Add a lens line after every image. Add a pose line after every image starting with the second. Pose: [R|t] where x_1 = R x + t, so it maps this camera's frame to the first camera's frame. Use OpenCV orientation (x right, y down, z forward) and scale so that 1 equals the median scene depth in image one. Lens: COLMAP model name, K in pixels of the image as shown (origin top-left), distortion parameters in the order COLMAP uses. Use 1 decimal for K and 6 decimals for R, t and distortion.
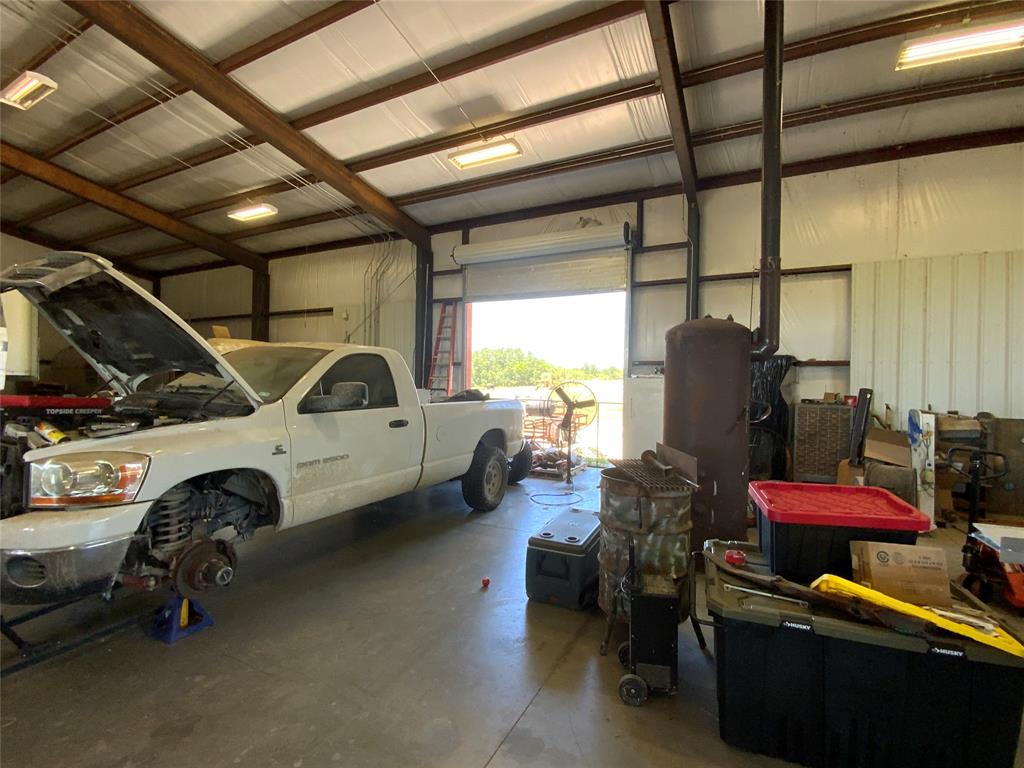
lens RADIAL K [[462.0, 0, 512.0], [0, 462.0, 384.0], [0, 0, 1]] dist [0.035147, -0.024795]
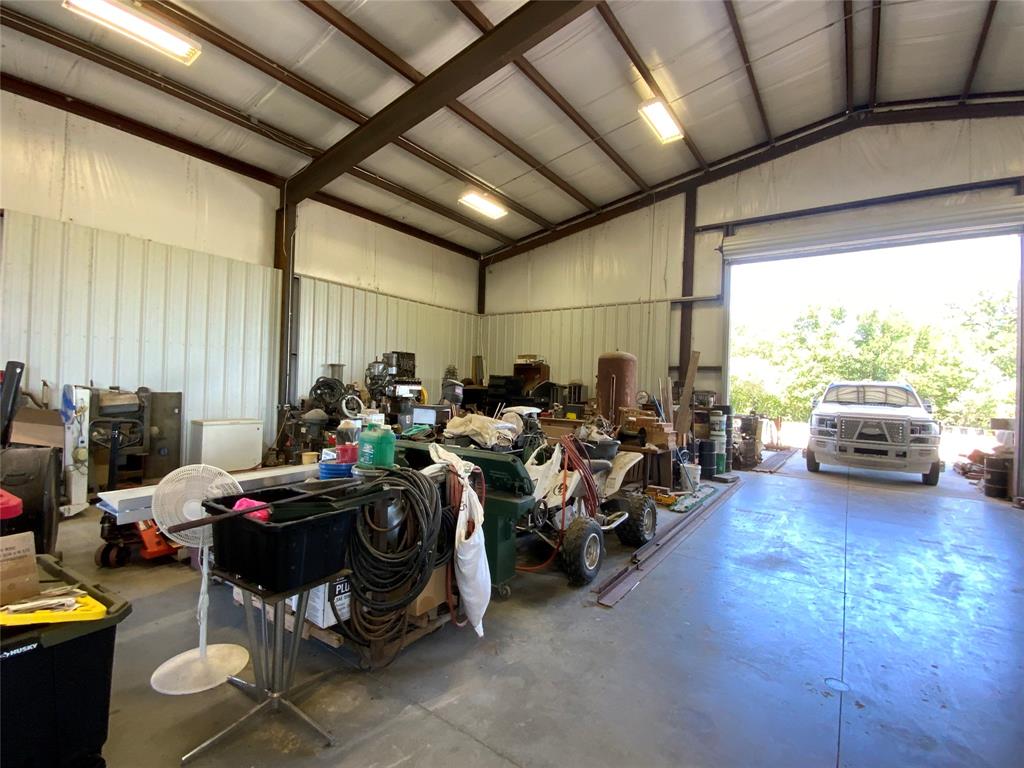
lens RADIAL K [[462.0, 0, 512.0], [0, 462.0, 384.0], [0, 0, 1]] dist [0.035147, -0.024795]
pose [[0.145832, -0.010516, 0.989253, 0.074140], [-0.029892, 0.999440, 0.015031, 0.013335], [-0.988858, -0.031763, 0.145436, -0.004592]]
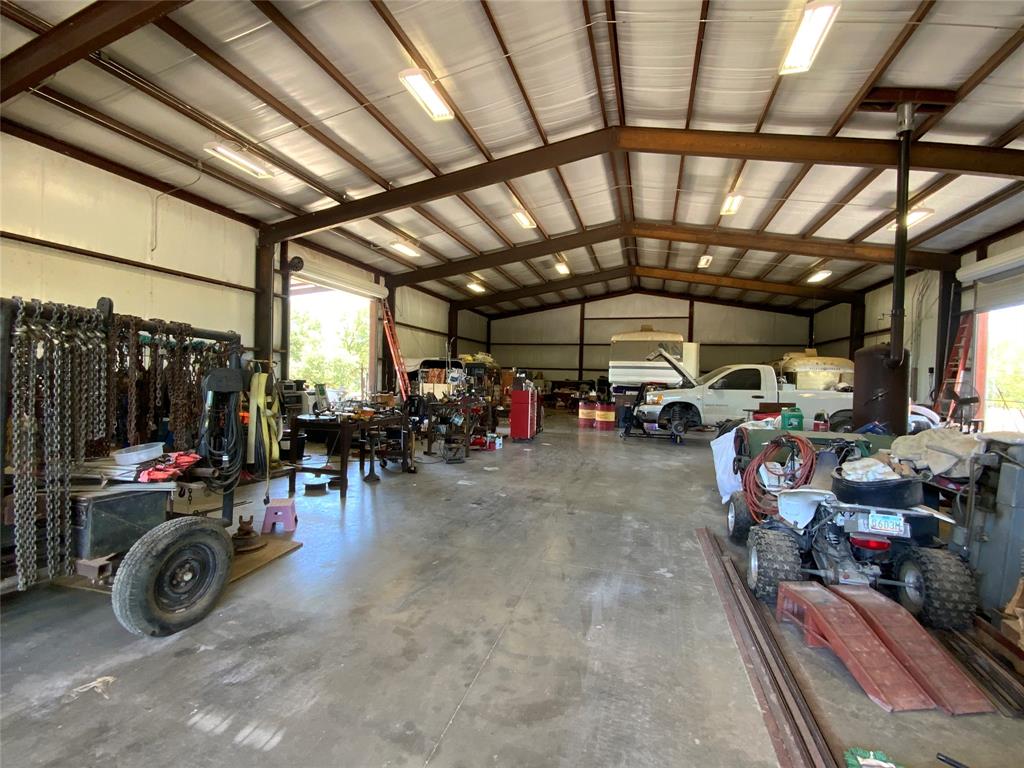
lens RADIAL K [[462.0, 0, 512.0], [0, 462.0, 384.0], [0, 0, 1]] dist [0.035147, -0.024795]
pose [[0.193599, -0.000608, -0.981081, 0.287876], [-0.019750, 0.999795, -0.004517, 0.007944], [0.980882, 0.020251, 0.193547, -0.115475]]
